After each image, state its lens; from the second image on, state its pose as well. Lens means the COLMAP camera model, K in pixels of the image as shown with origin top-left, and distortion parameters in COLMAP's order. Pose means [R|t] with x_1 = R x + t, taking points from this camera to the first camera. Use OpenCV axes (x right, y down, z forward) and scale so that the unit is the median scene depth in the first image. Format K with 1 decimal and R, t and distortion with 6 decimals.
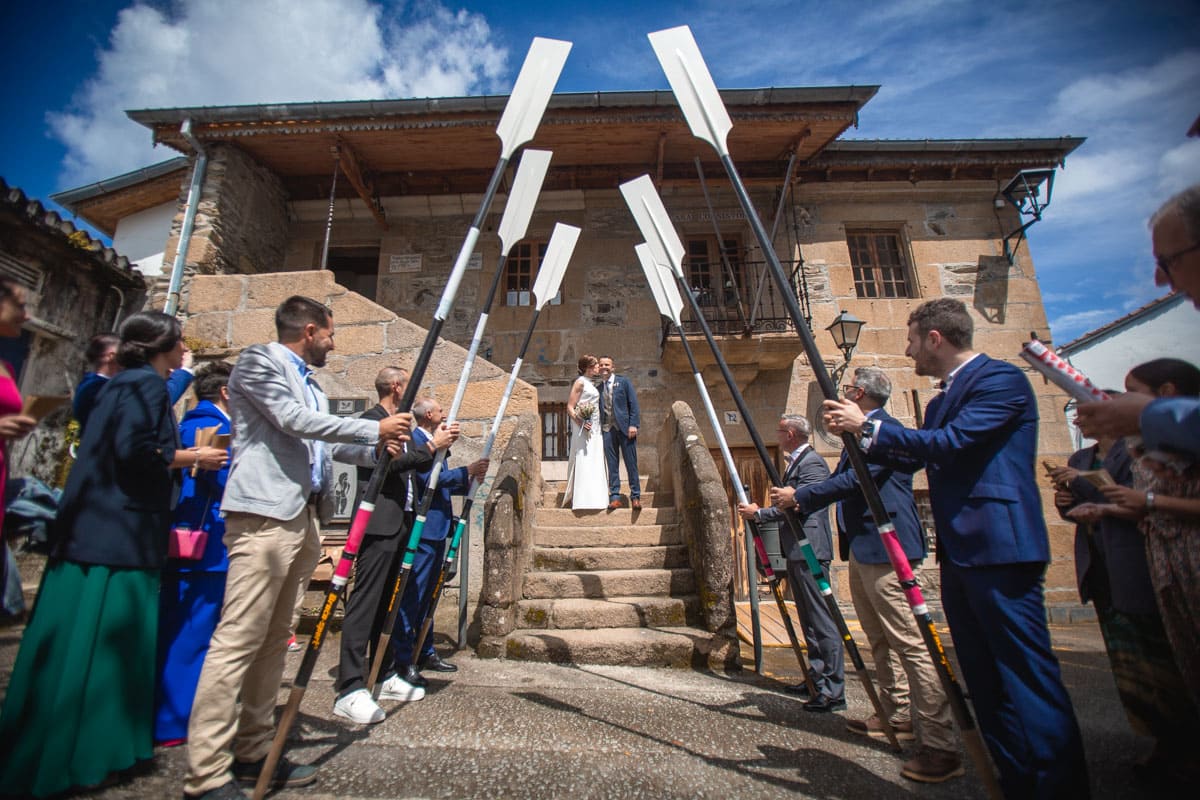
lens RADIAL K [[583.4, 0, 579.5], [0, 583.4, 400.5], [0, 0, 1]] dist [-0.068326, 0.034361]
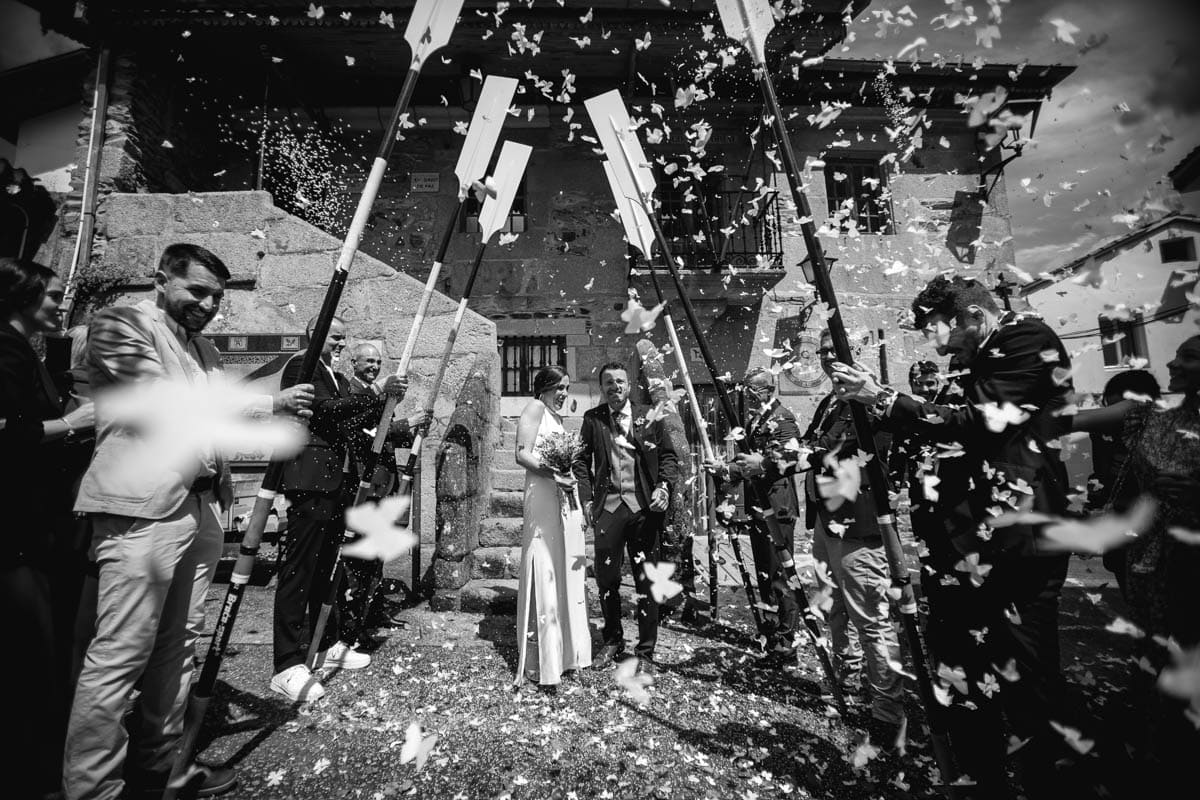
lens RADIAL K [[567.6, 0, 584.0], [0, 567.6, 406.7], [0, 0, 1]] dist [-0.067926, 0.029042]
pose [[0.998194, 0.003929, 0.059948, 0.014711], [-0.012767, 0.988939, 0.147770, -0.024543], [-0.058704, -0.148268, 0.987203, 0.058701]]
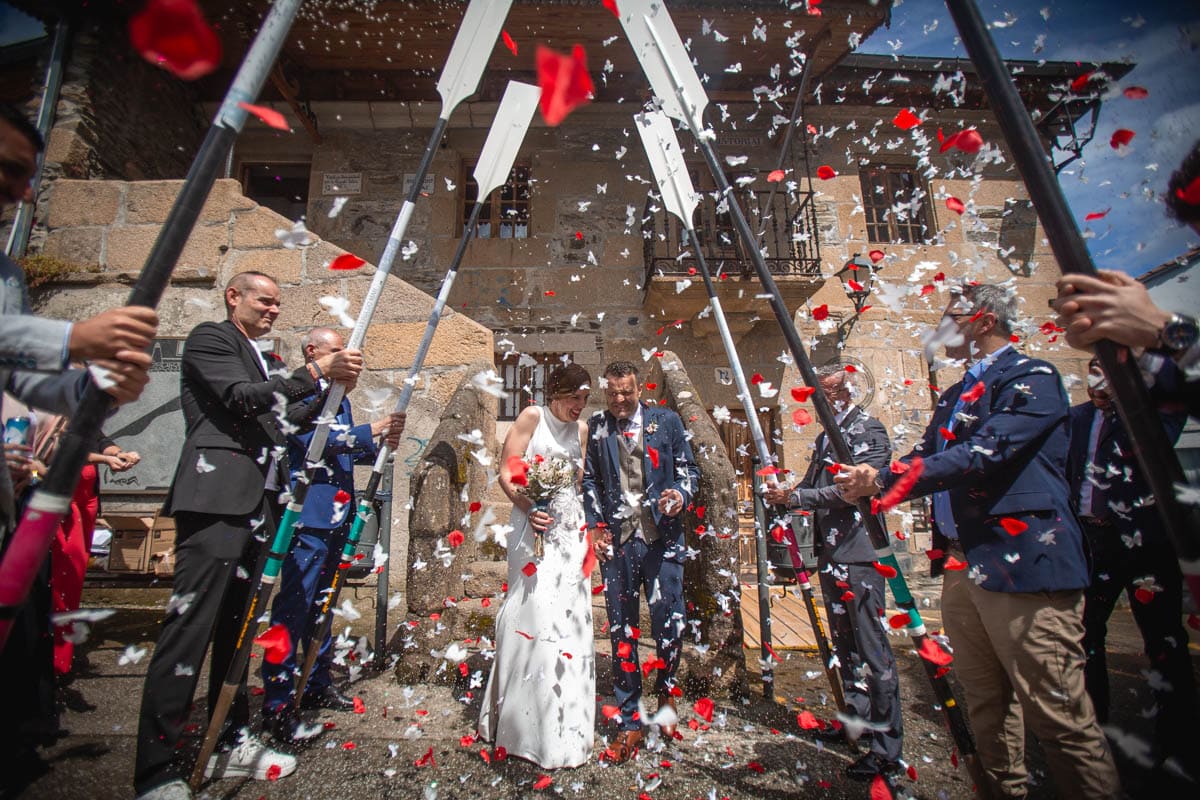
lens RADIAL K [[573.1, 0, 583.6], [0, 573.1, 407.3], [0, 0, 1]] dist [-0.068050, 0.028957]
pose [[0.998189, 0.017865, 0.057441, 0.008991], [-0.022046, 0.997088, 0.073004, 0.021534], [-0.055970, -0.074138, 0.995676, 0.180400]]
